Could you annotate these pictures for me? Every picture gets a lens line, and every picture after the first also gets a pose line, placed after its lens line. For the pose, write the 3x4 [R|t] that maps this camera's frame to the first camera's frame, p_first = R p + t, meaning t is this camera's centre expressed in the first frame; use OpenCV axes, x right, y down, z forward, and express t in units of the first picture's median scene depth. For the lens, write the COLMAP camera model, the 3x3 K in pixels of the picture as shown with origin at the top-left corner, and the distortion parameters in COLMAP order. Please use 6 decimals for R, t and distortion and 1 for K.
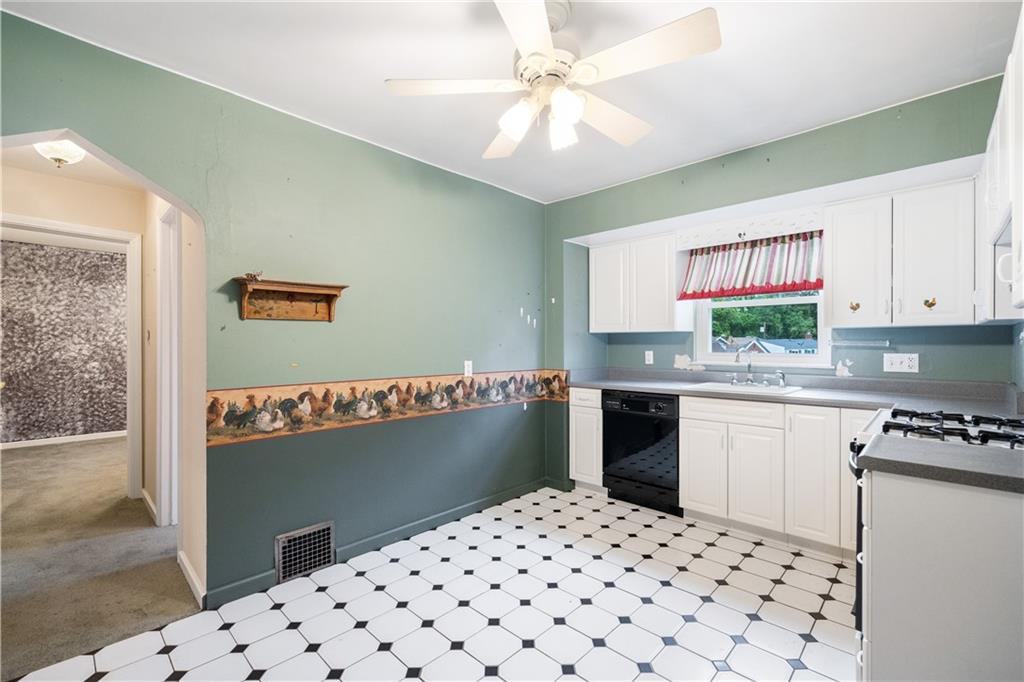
lens RADIAL K [[444.8, 0, 514.4], [0, 444.8, 340.0], [0, 0, 1]] dist [0.000253, 0.000345]
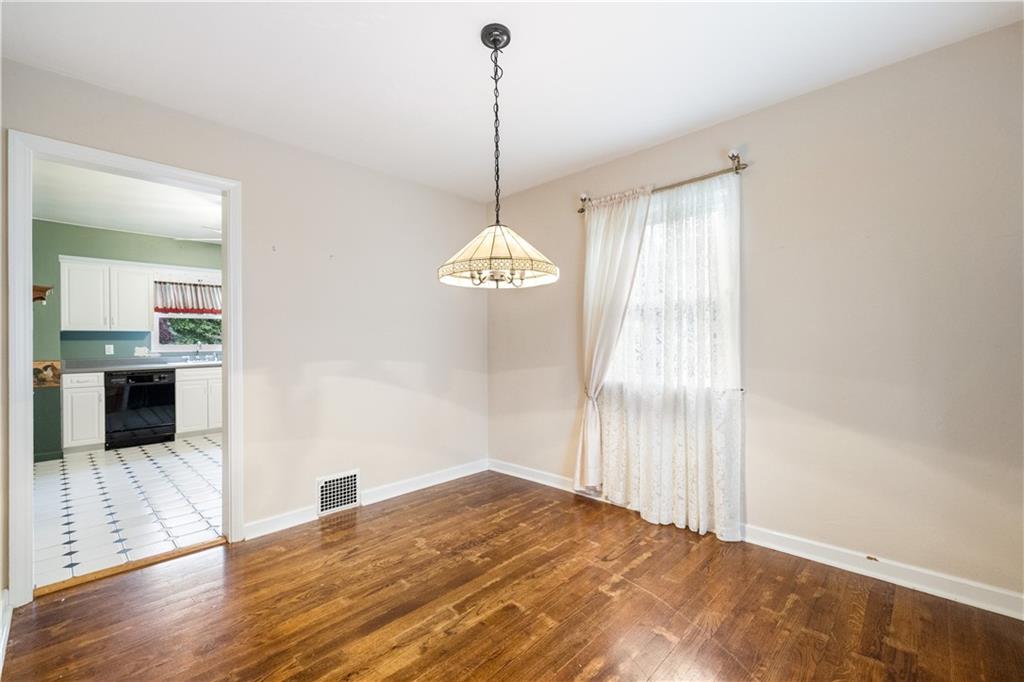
lens RADIAL K [[430.9, 0, 512.0], [0, 430.9, 341.0], [0, 0, 1]] dist [-0.001182, -0.000238]
pose [[-0.012427, 0.002478, 0.999920, -1.233428], [0.002818, 0.999993, -0.002443, 0.022923], [-0.999919, 0.002788, -0.012434, -0.265792]]
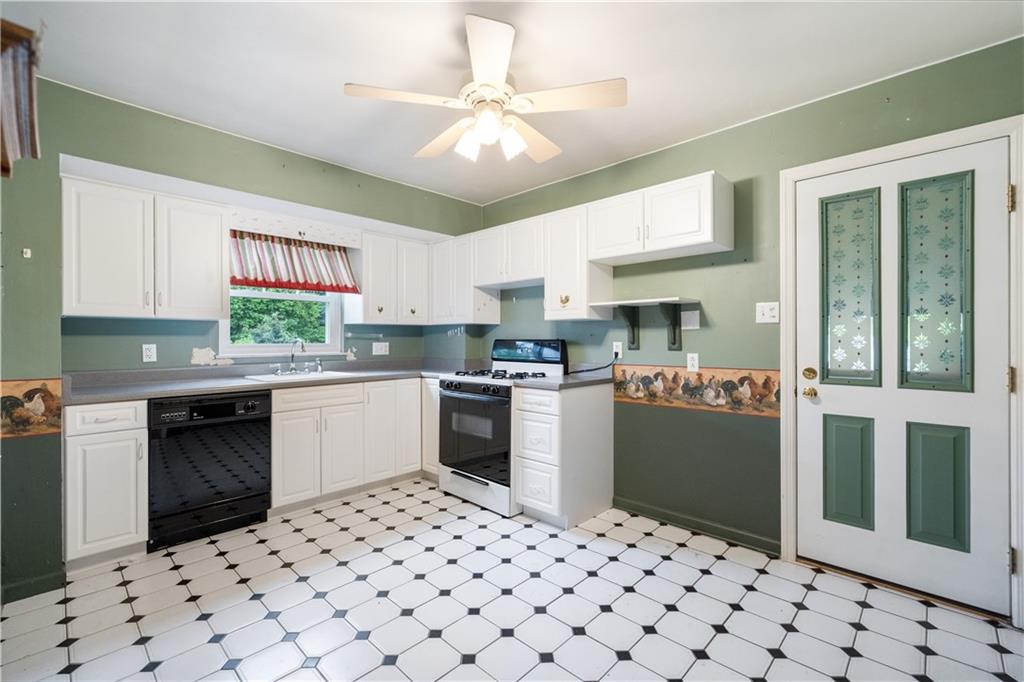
lens RADIAL K [[444.8, 0, 514.4], [0, 444.8, 340.0], [0, 0, 1]] dist [0.000253, 0.000345]
pose [[-0.007200, 0.000020, 0.999974, -0.531855], [-0.006466, 0.999979, -0.000067, 0.016165], [-0.999953, -0.006467, -0.007200, 0.466346]]
